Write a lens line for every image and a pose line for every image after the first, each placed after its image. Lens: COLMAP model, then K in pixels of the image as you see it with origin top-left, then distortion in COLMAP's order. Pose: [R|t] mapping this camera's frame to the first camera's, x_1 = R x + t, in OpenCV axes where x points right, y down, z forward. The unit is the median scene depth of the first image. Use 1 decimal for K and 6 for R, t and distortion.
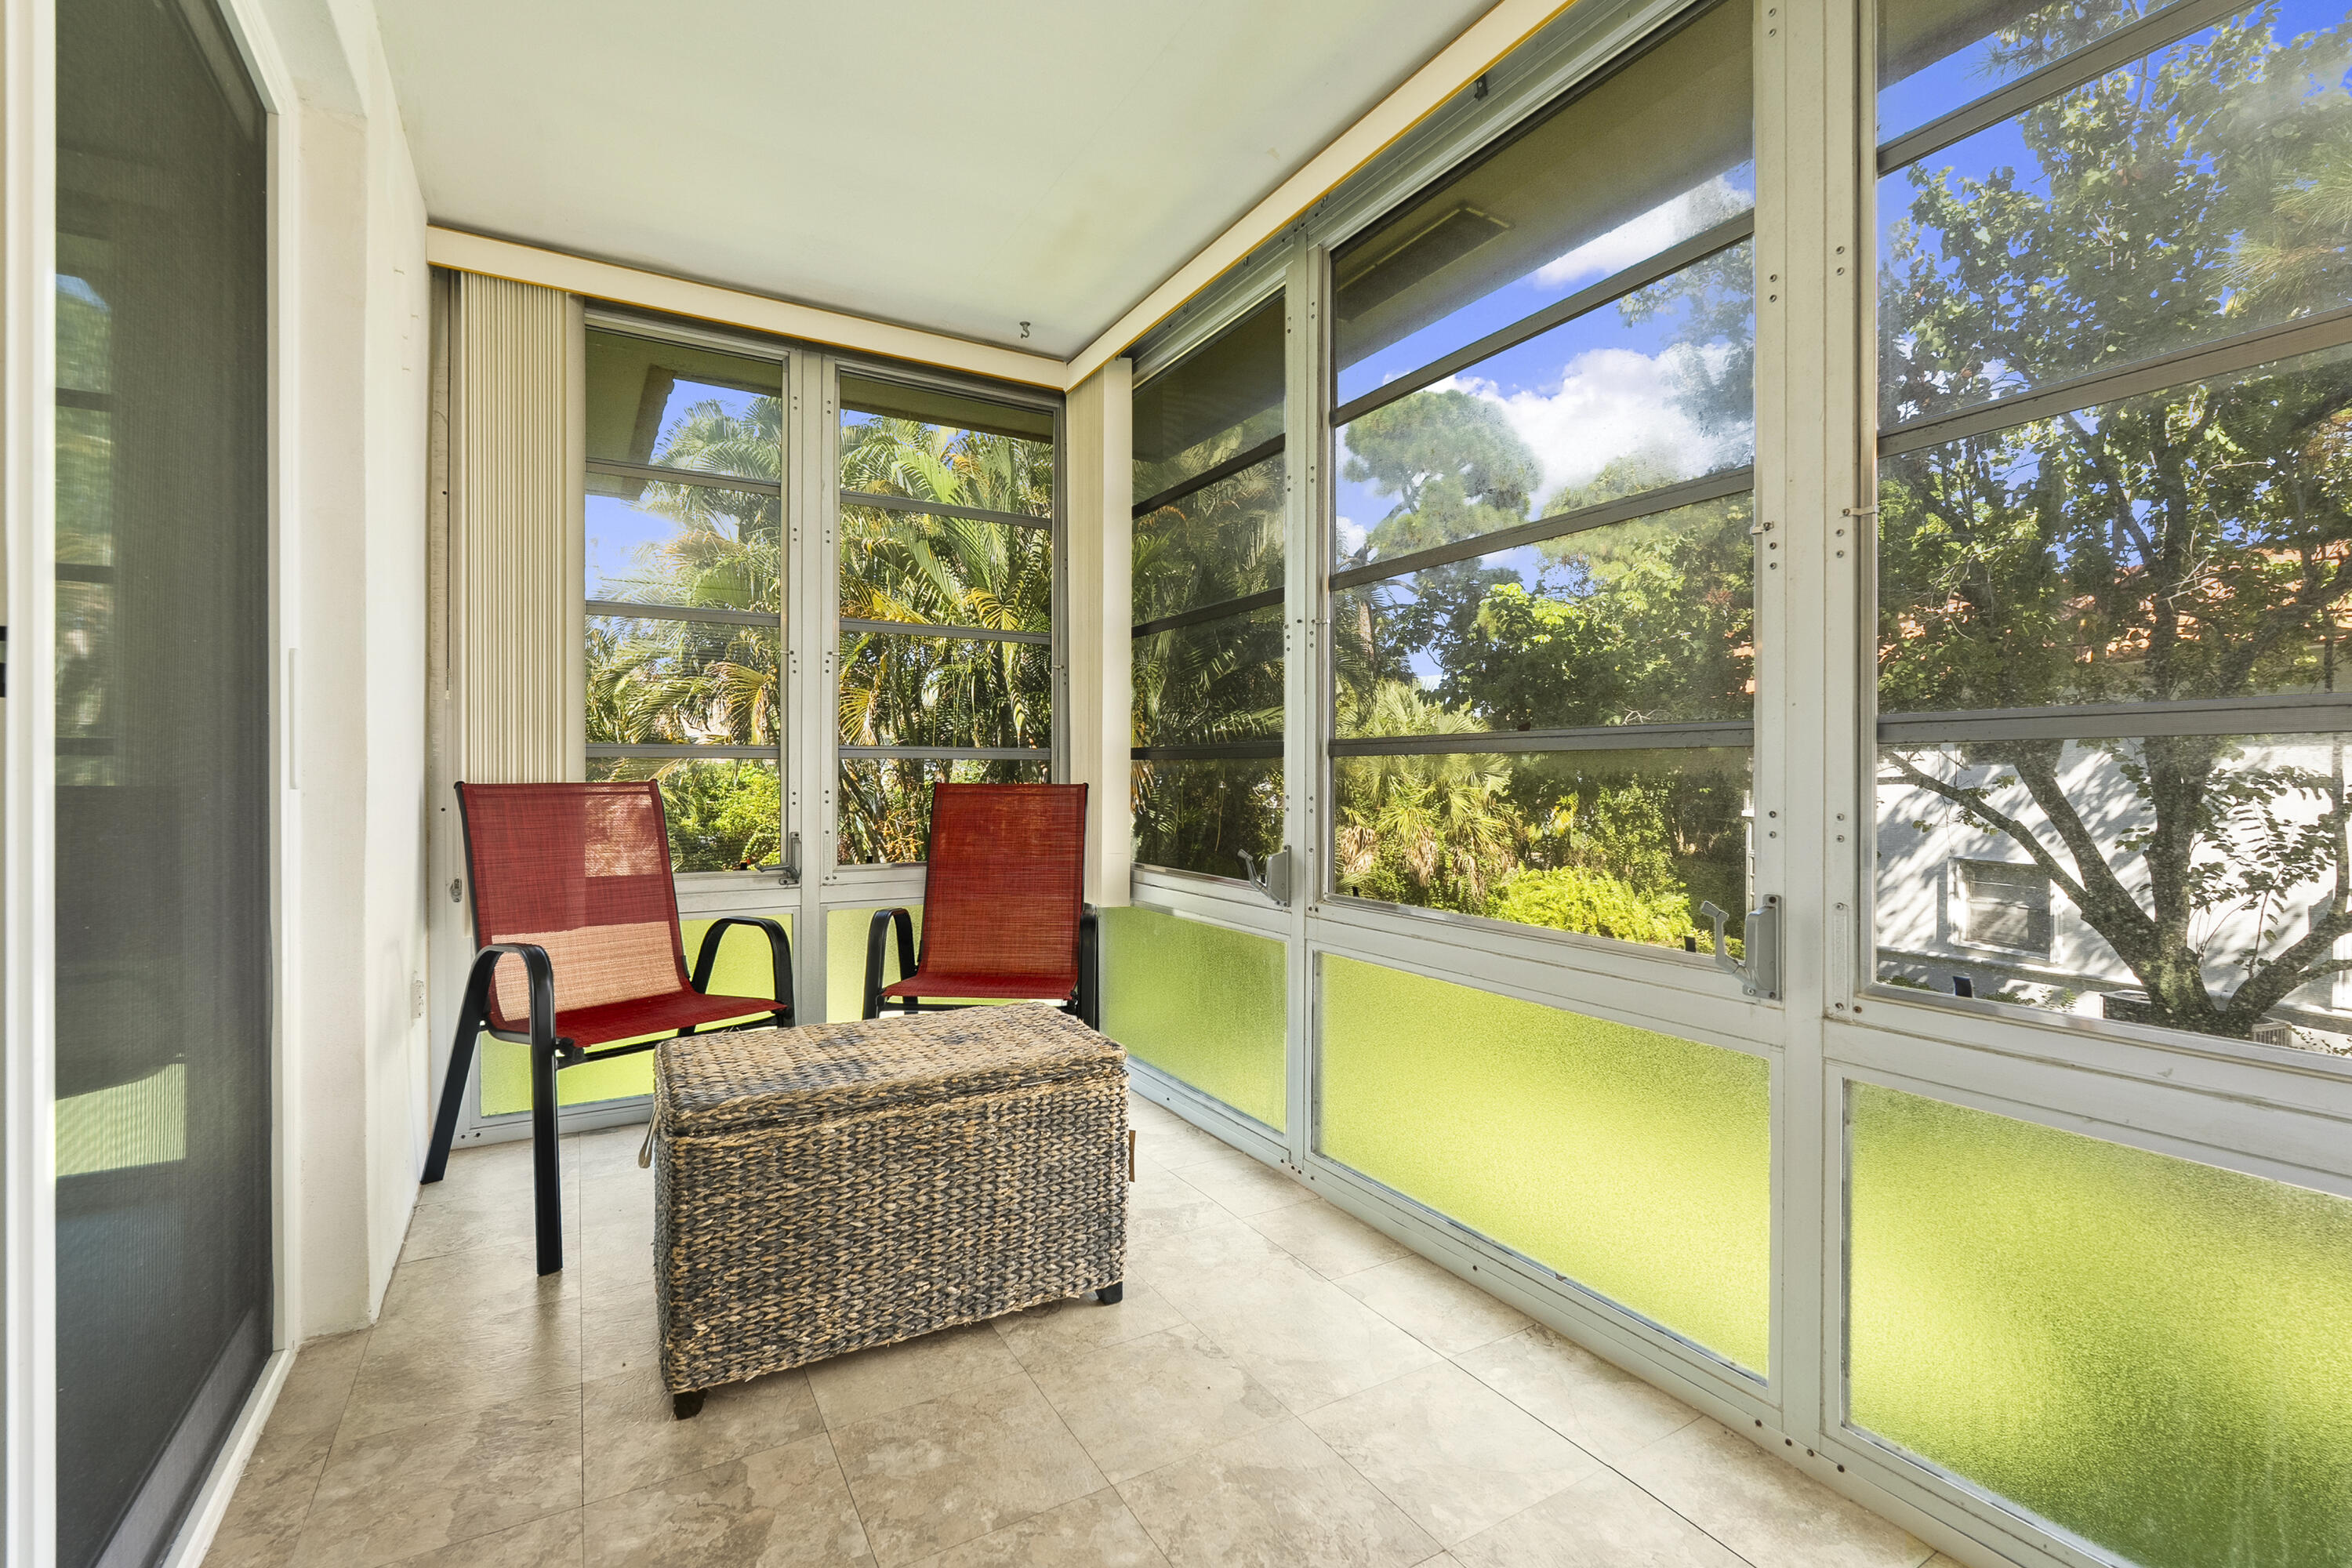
lens RADIAL K [[1039.8, 0, 1186.8], [0, 1039.8, 771.7], [0, 0, 1]] dist [-0.006894, 0.001639]
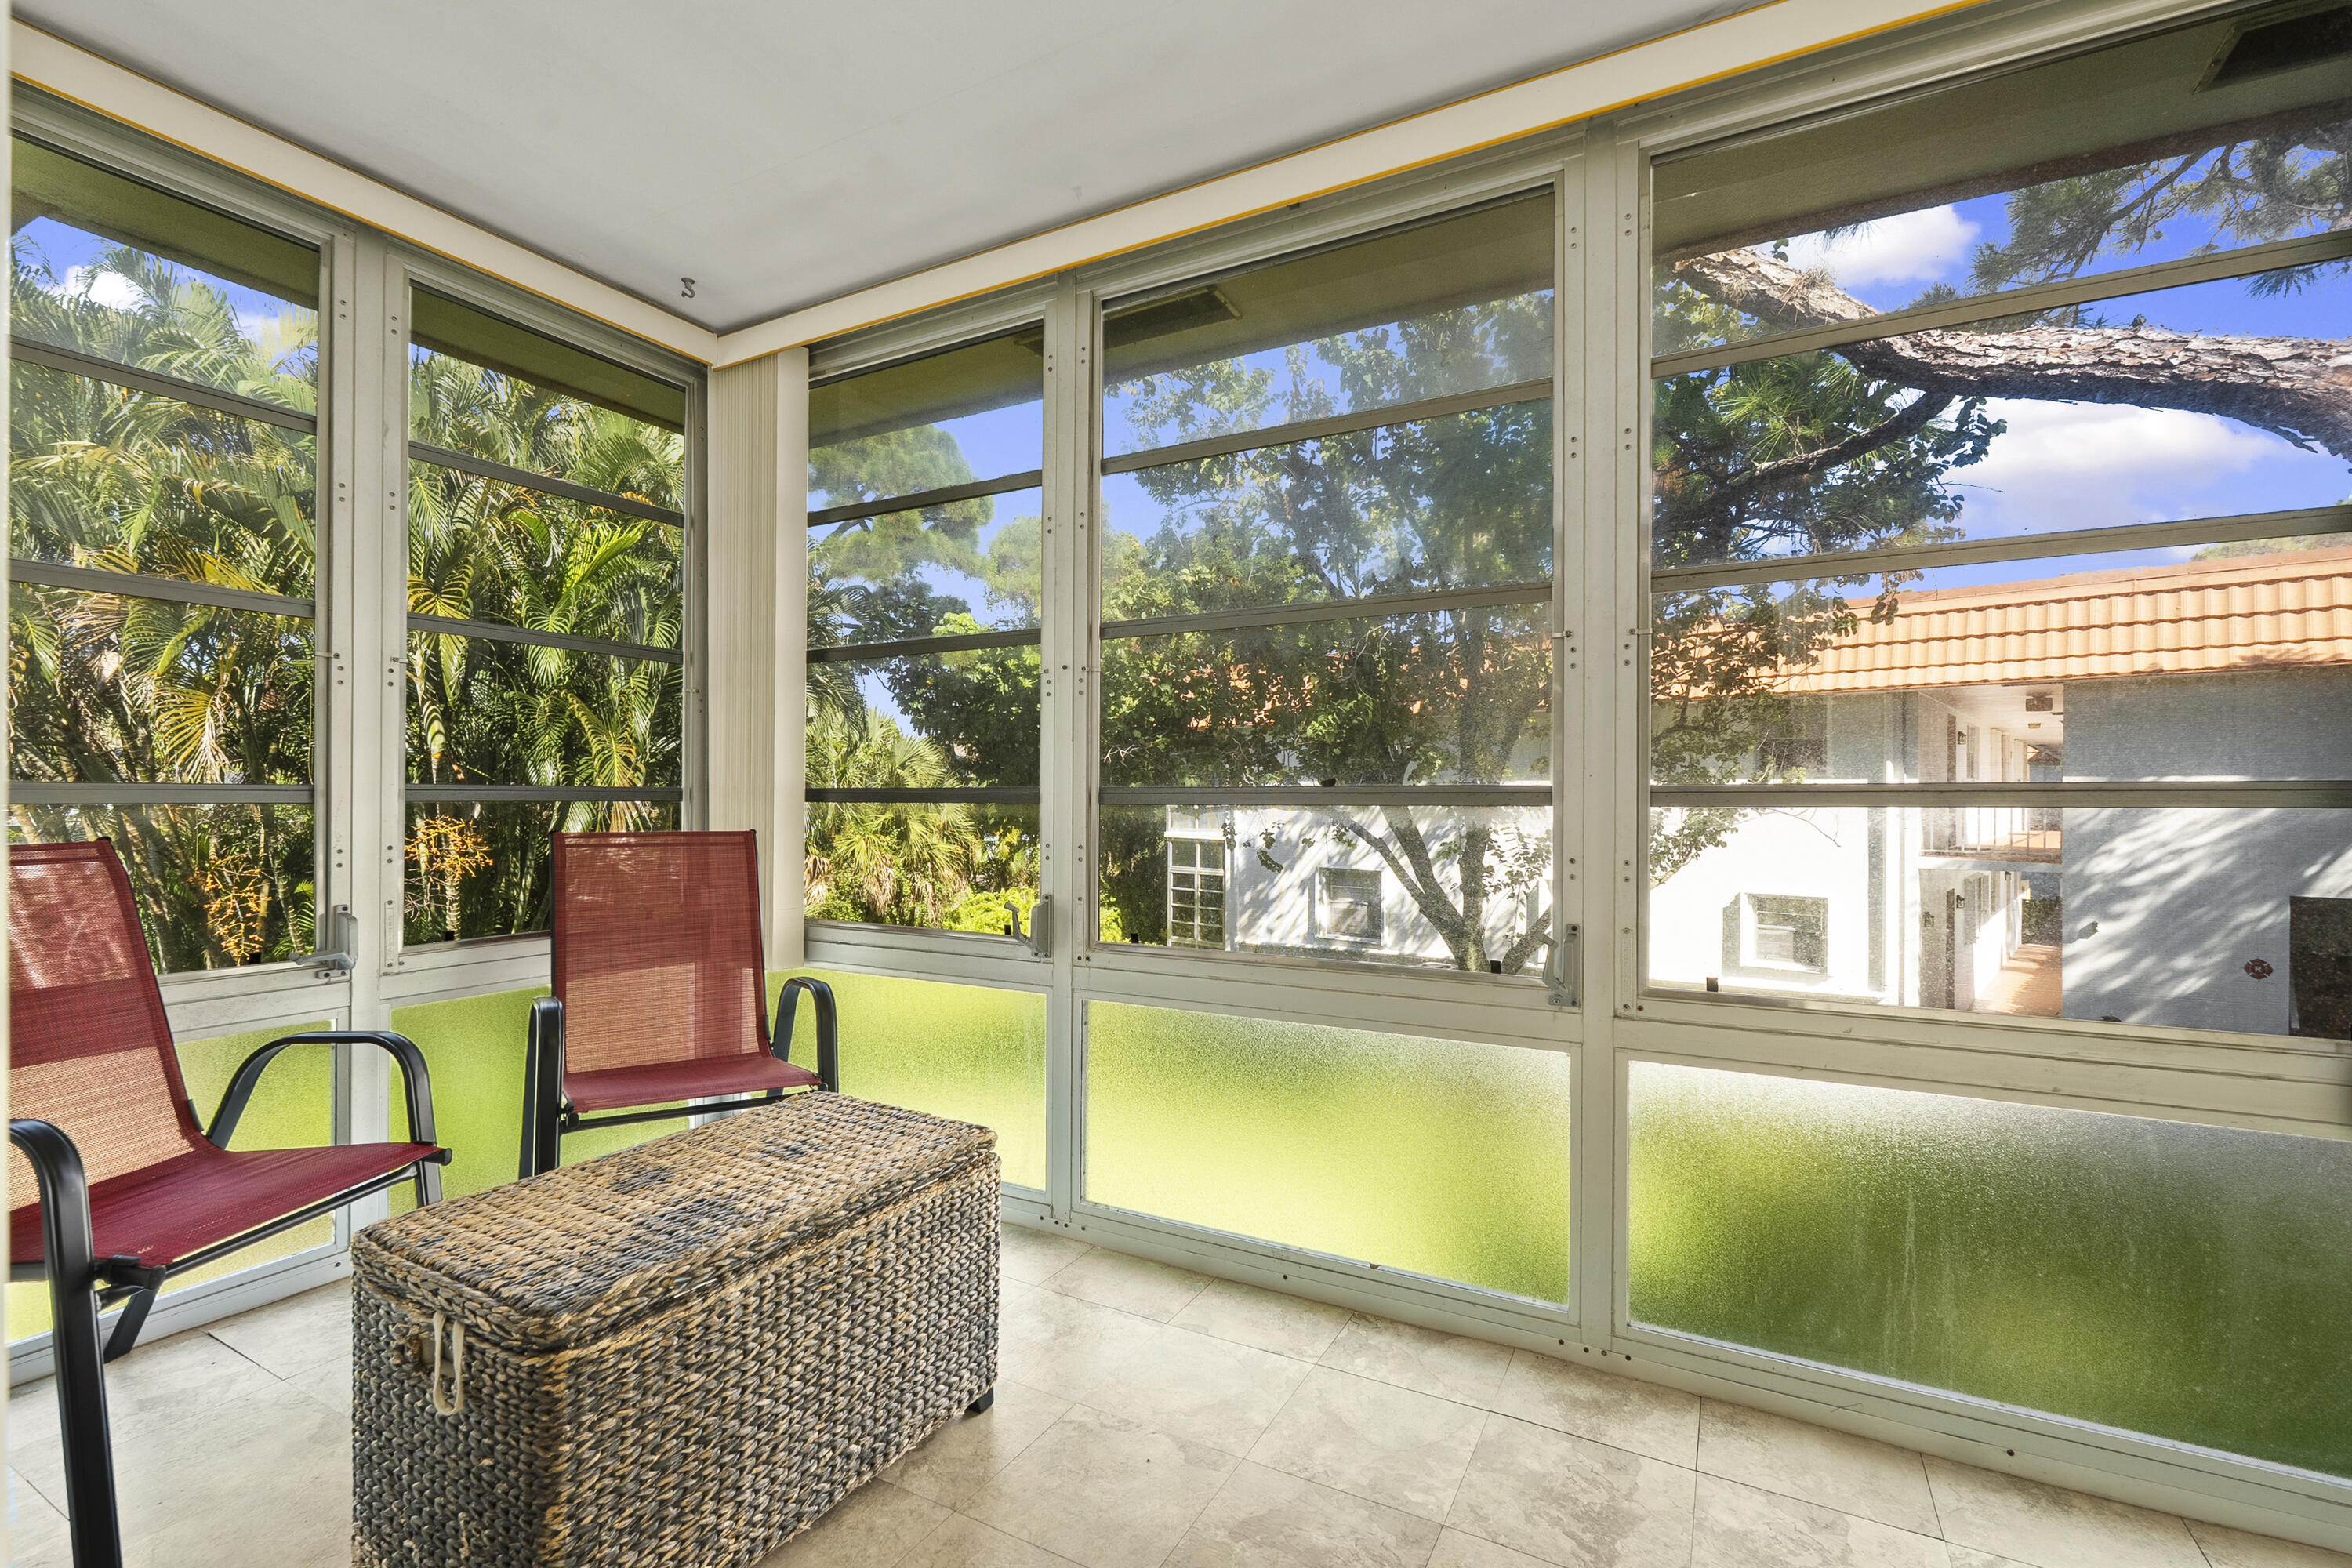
lens RADIAL K [[1039.8, 0, 1193.4], [0, 1039.8, 797.0], [0, 0, 1]] dist [-0.006894, 0.001639]
pose [[0.853151, 0.000692, 0.521663, -0.377566], [-0.001634, 0.999998, 0.001346, -0.029062], [-0.521661, -0.002001, 0.853150, 0.118661]]
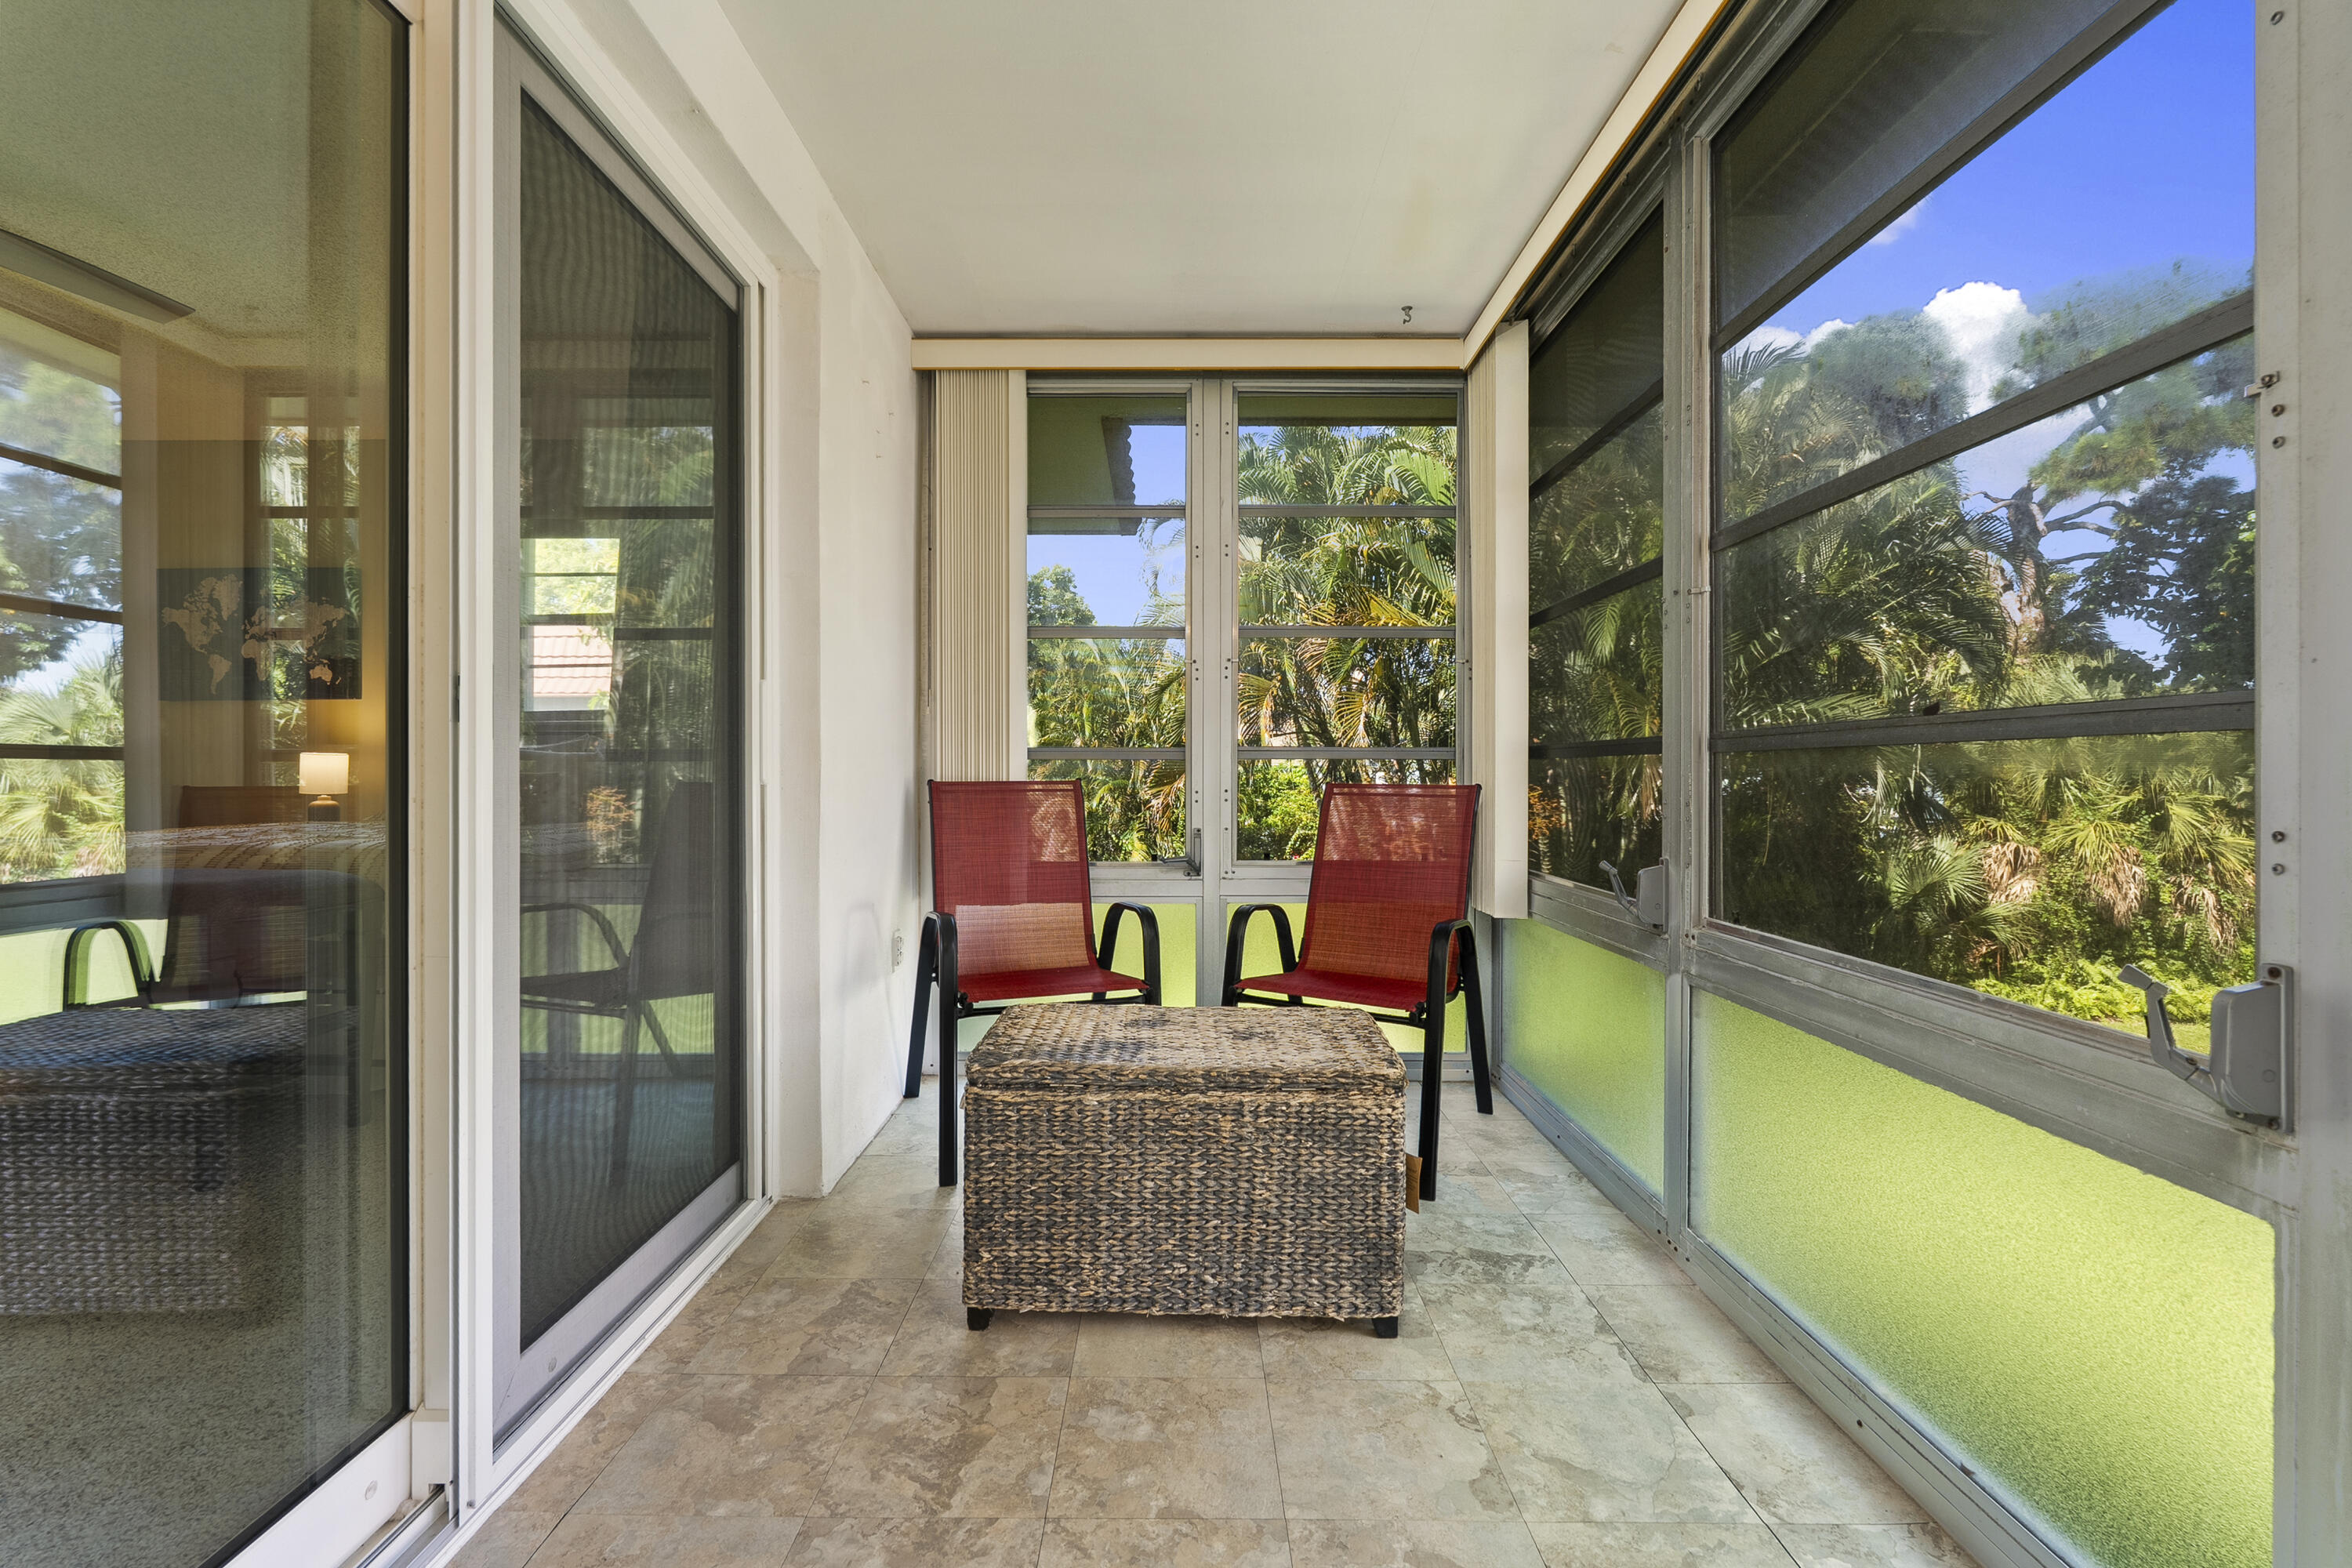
lens RADIAL K [[1039.8, 0, 1174.5], [0, 1039.8, 772.9], [0, 0, 1]] dist [-0.006894, 0.001639]
pose [[0.860597, 0.000259, -0.509287, 0.231999], [-0.000360, 1.000000, -0.000100, 0.001790], [0.509286, 0.000270, 0.860597, 0.090988]]
